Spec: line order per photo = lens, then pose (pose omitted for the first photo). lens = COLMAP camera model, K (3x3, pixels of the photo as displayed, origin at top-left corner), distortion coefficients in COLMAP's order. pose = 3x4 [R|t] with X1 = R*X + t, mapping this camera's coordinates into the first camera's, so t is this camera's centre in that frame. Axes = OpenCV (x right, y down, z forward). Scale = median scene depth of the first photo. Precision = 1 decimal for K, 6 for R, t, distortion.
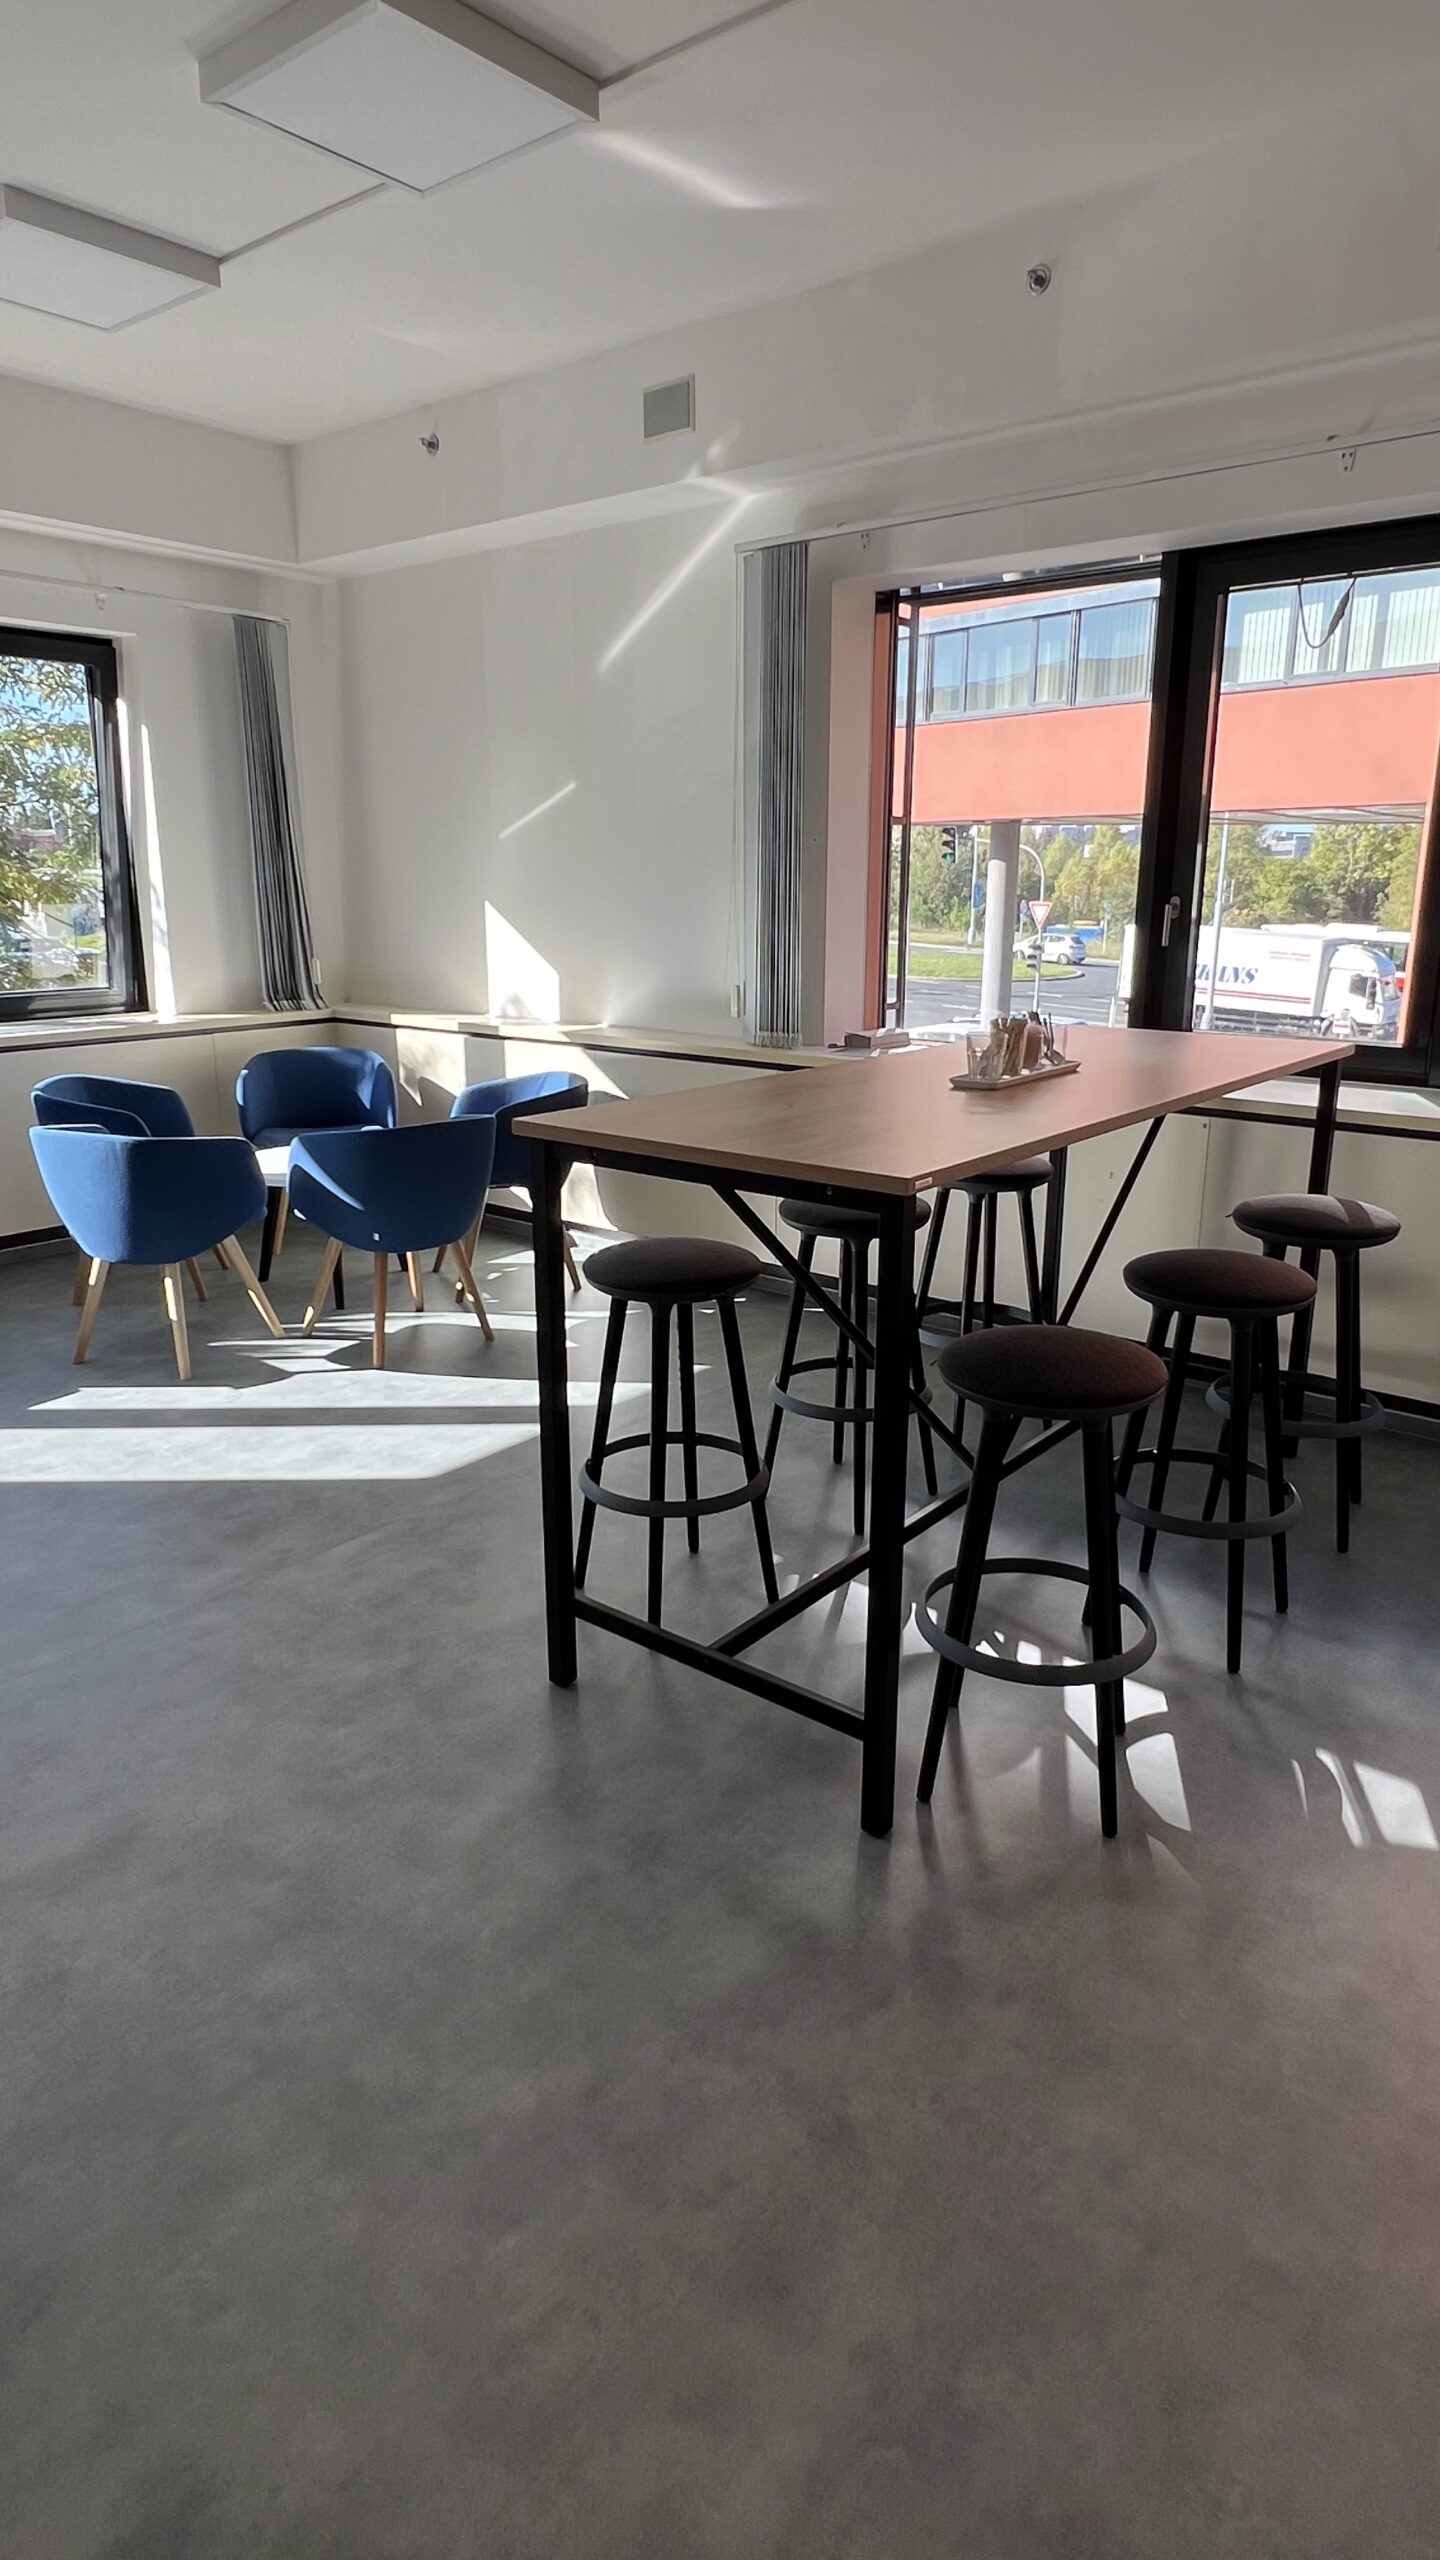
lens RADIAL K [[1442.1, 0, 720.0], [0, 1442.1, 1280.0], [0, 0, 1]] dist [-0.042079, -0.000144]
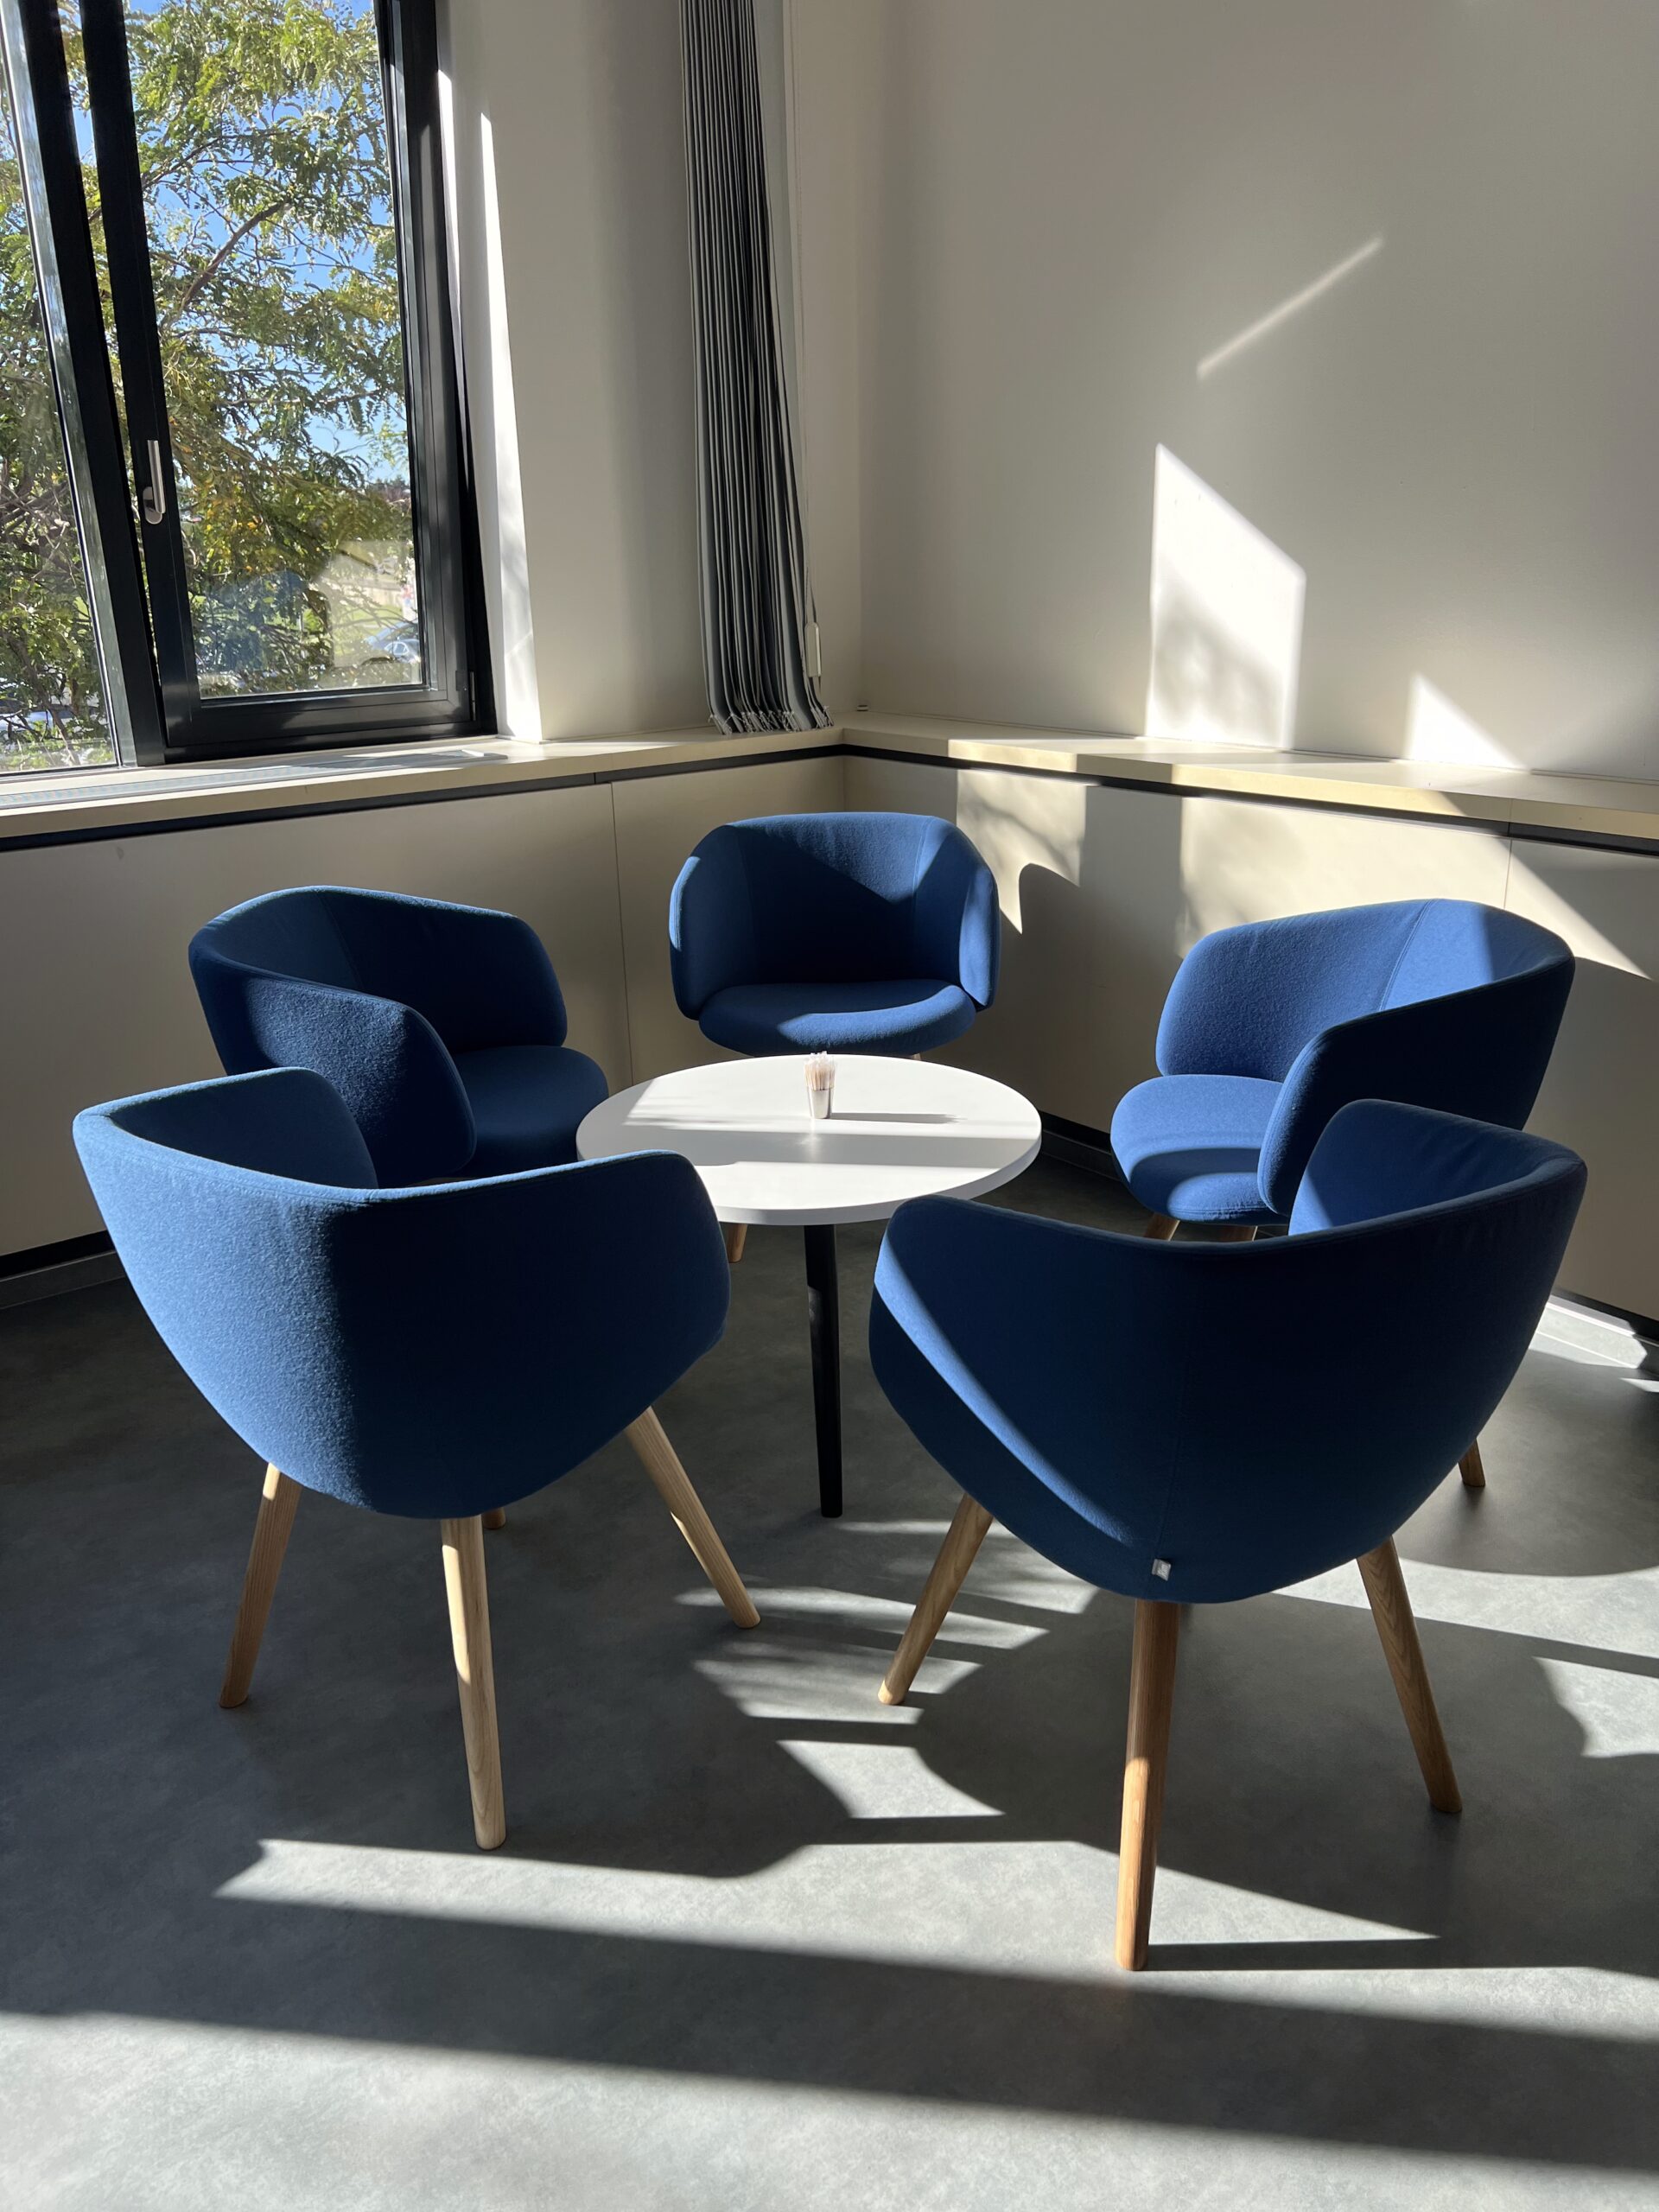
lens RADIAL K [[1569.7, 0, 829.5], [0, 1569.7, 1106.0], [0, 0, 1]] dist [-0.046276, -0.000334]
pose [[0.977392, 0.049645, -0.205525, -0.161325], [-0.037221, 0.997263, 0.063884, -0.095030], [0.208134, -0.054790, 0.976565, 0.471848]]
